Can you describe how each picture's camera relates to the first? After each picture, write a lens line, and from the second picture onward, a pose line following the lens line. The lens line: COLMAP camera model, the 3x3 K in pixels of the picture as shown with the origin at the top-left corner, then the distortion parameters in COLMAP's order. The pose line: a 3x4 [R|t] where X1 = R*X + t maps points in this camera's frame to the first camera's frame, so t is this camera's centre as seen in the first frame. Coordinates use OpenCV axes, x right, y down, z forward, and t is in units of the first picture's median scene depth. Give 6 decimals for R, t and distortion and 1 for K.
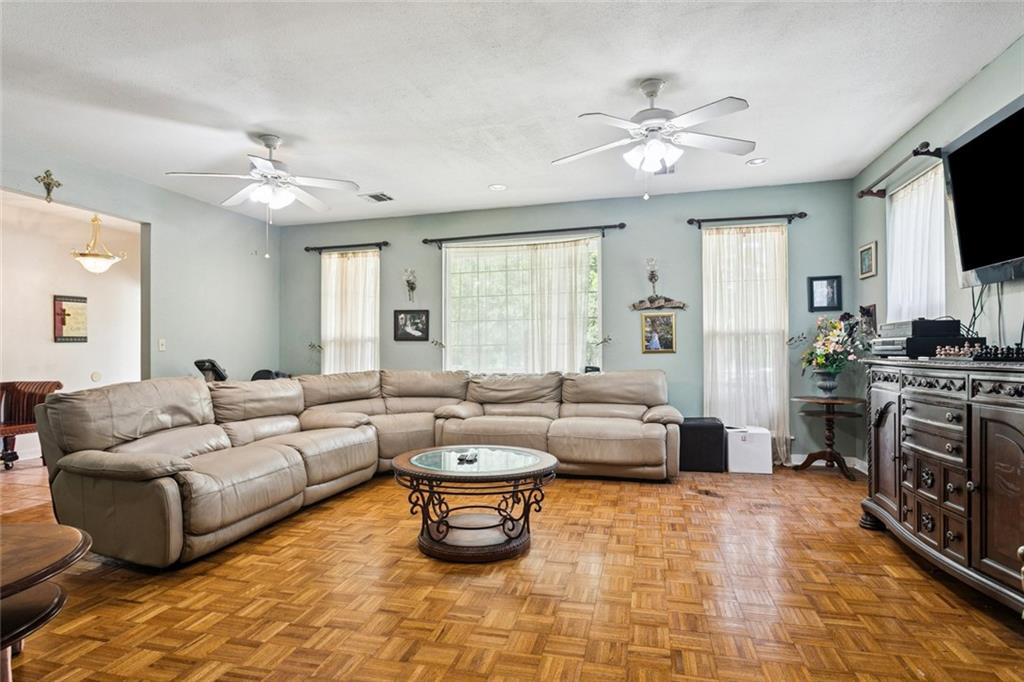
lens RADIAL K [[542.2, 0, 510.6], [0, 542.2, 354.3], [0, 0, 1]] dist [-0.006509, -0.000444]
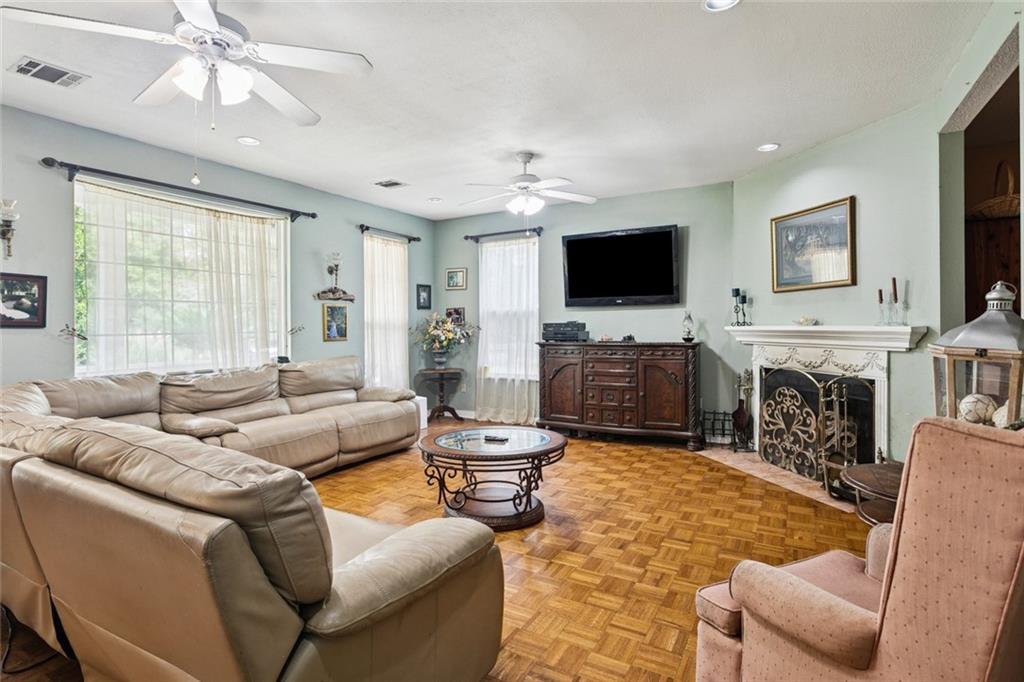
lens RADIAL K [[511.6, 0, 512.0], [0, 511.6, 341.0], [0, 0, 1]] dist [-0.013688, 0.000422]
pose [[0.261214, -0.020431, 0.965065, -0.638084], [0.010191, 0.999779, 0.018408, -0.017632], [-0.965227, 0.005027, 0.261364, 0.407158]]
